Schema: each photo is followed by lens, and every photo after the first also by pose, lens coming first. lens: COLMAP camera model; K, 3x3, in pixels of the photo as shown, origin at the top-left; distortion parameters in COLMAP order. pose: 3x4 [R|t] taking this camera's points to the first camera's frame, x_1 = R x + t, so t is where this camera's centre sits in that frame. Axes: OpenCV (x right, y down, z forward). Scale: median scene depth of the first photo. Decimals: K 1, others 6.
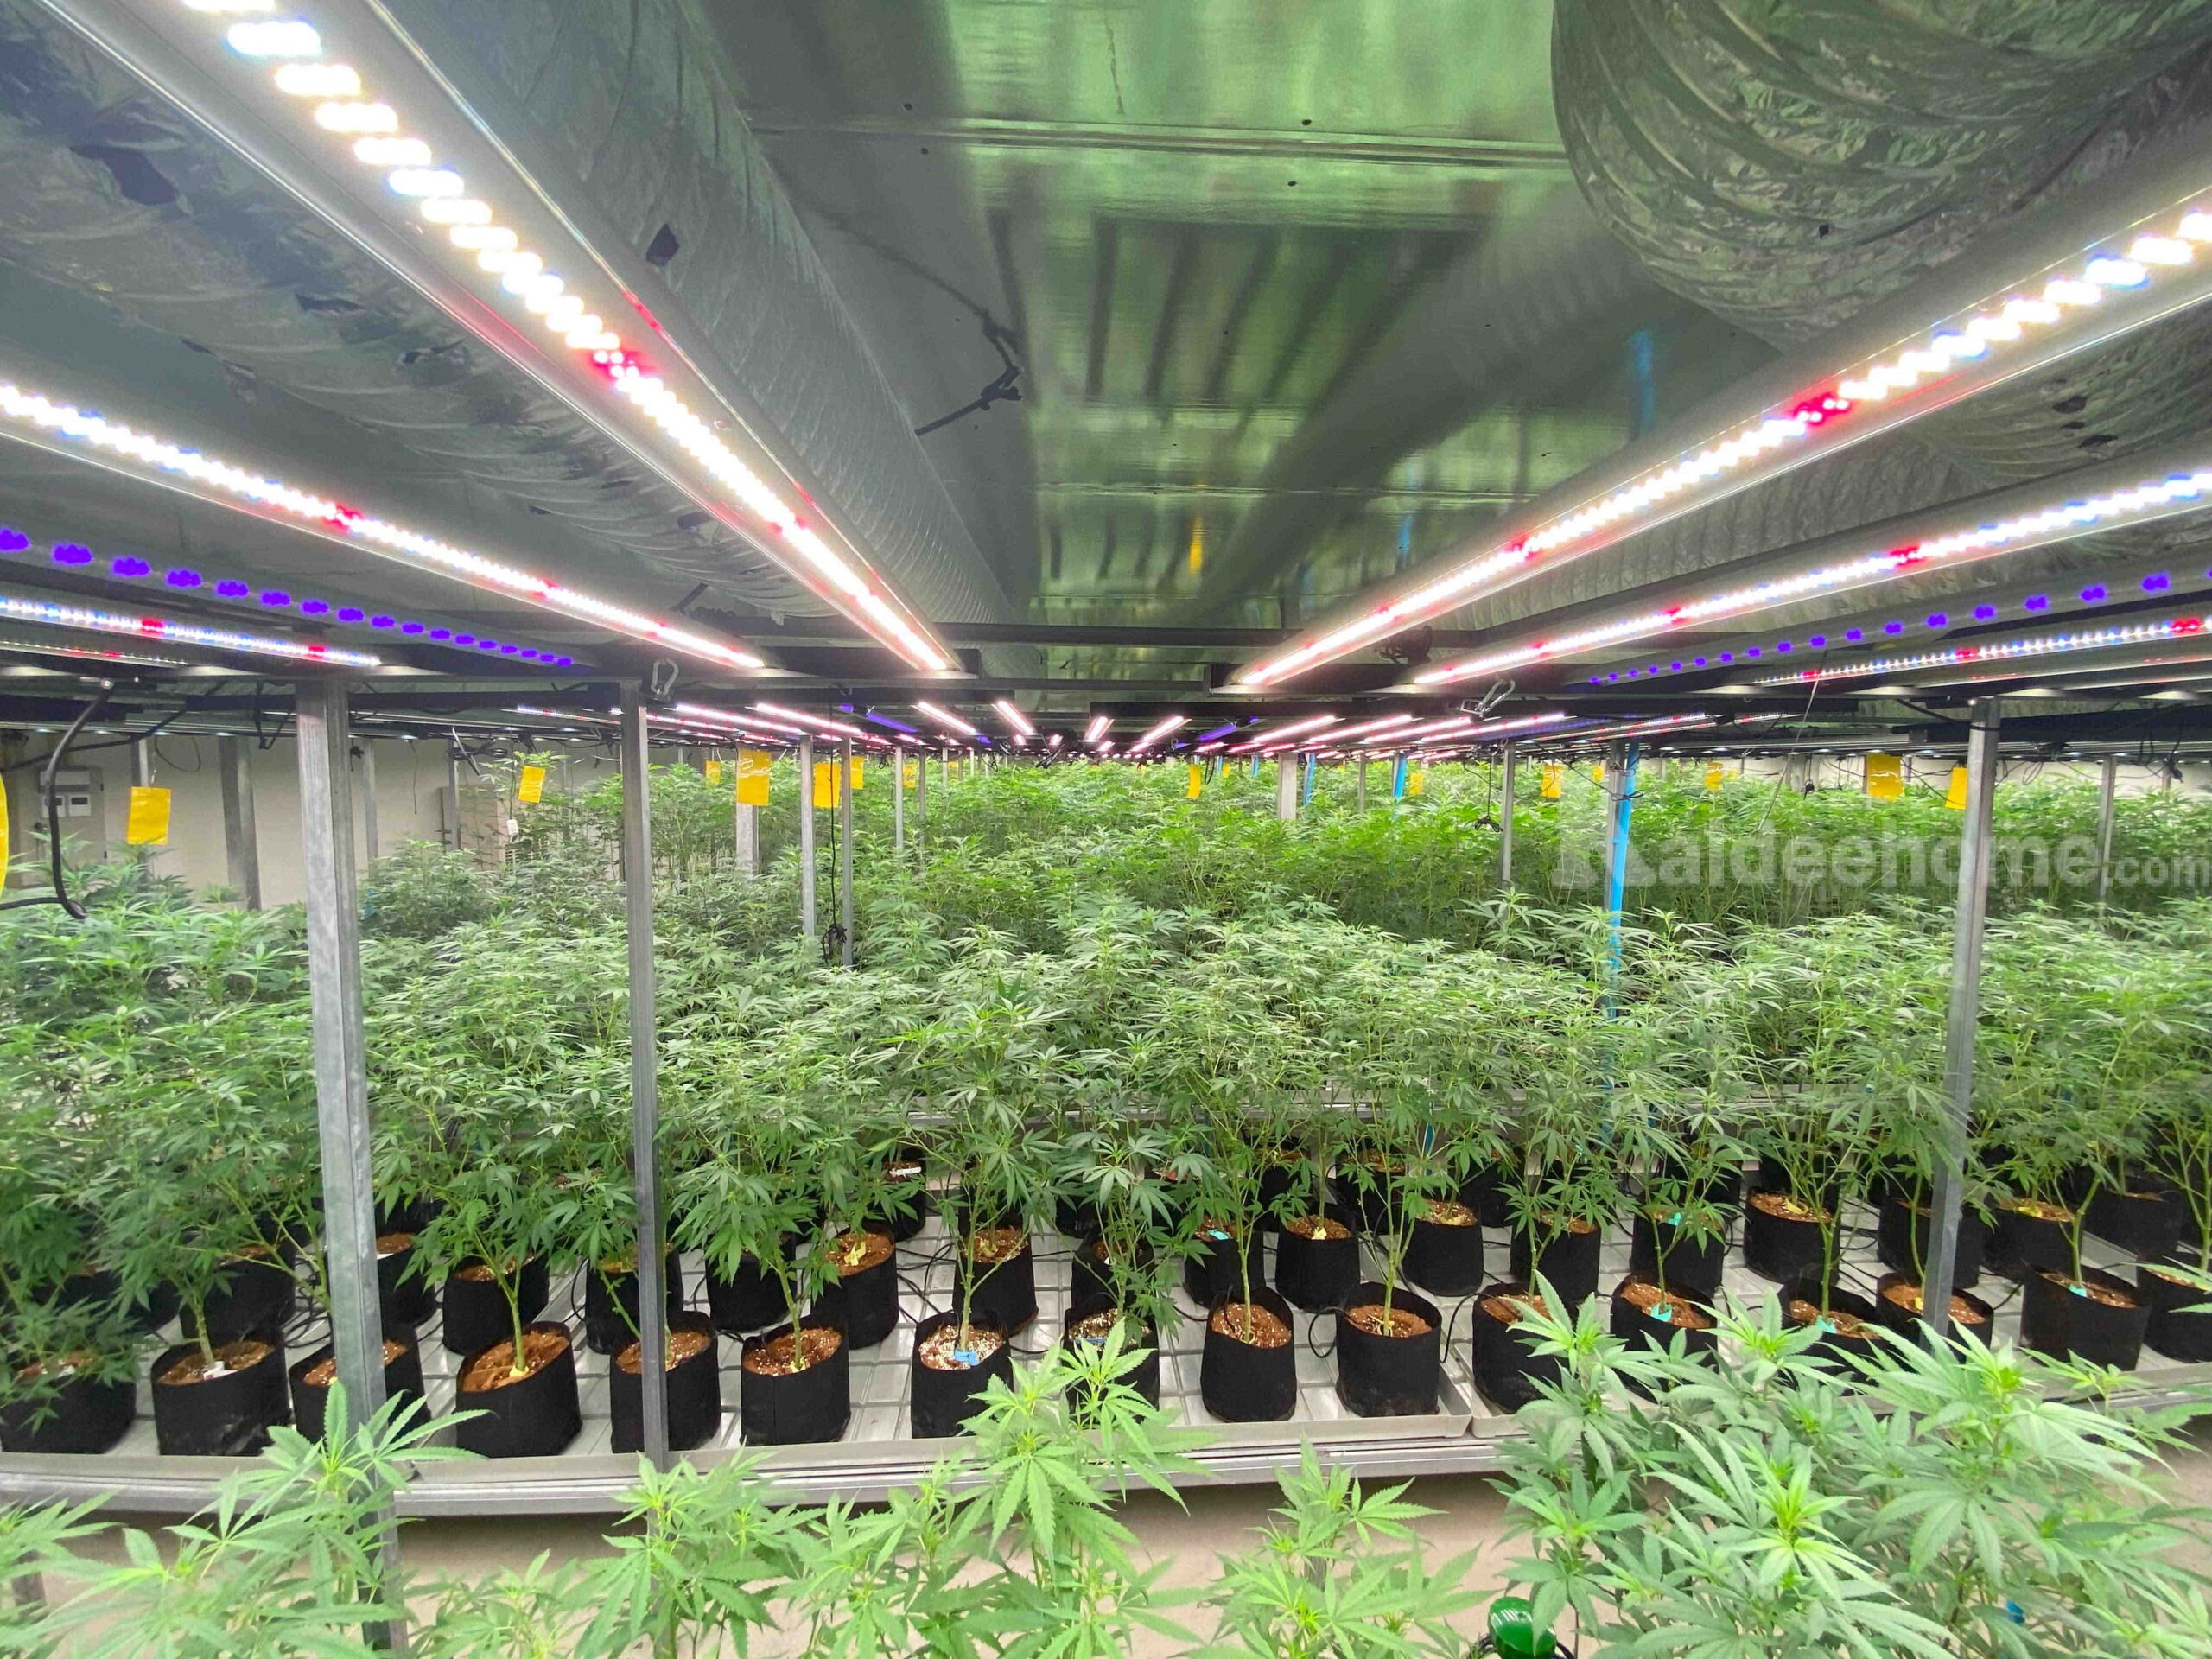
lens RADIAL K [[897.3, 0, 1106.0], [0, 897.3, 829.5], [0, 0, 1]] dist [0.021845, -0.023482]
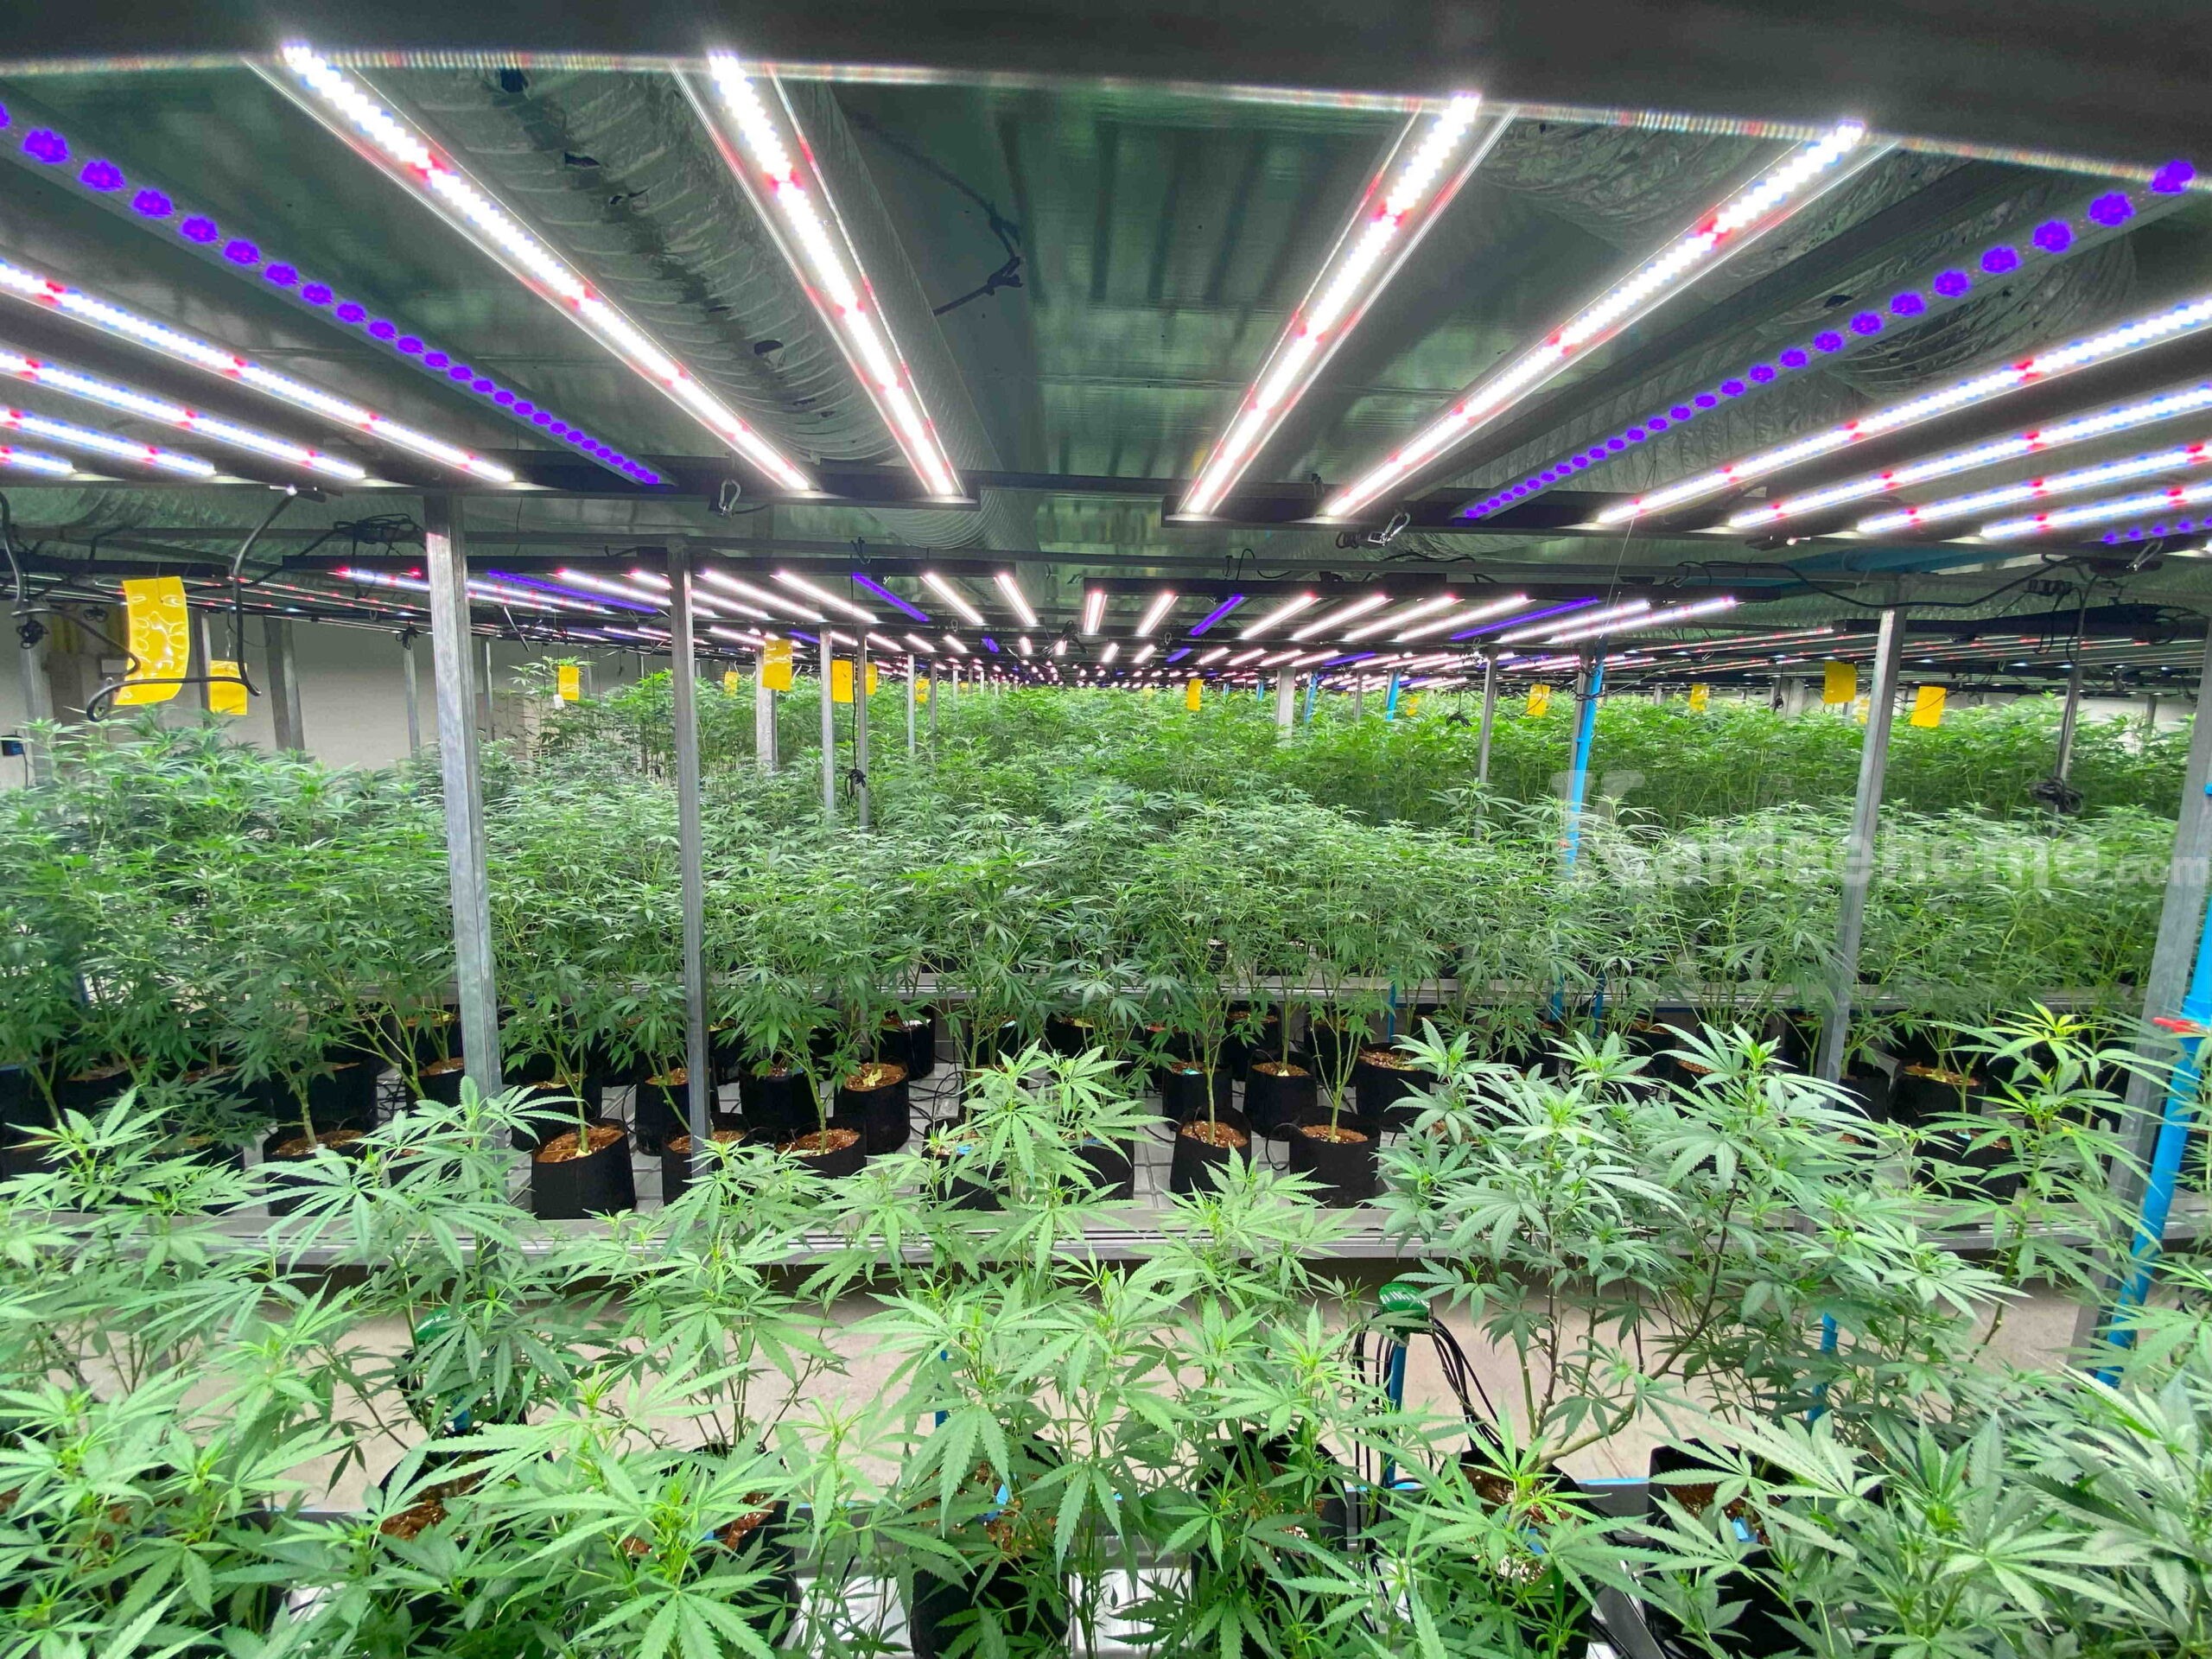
lens RADIAL K [[897.3, 0, 1106.0], [0, 897.3, 829.5], [0, 0, 1]] dist [0.021845, -0.023482]
pose [[0.999736, 0.020268, -0.010811, 0.022451], [-0.019503, 0.997578, 0.066763, 0.075720], [0.012138, -0.066535, 0.997710, -0.106711]]
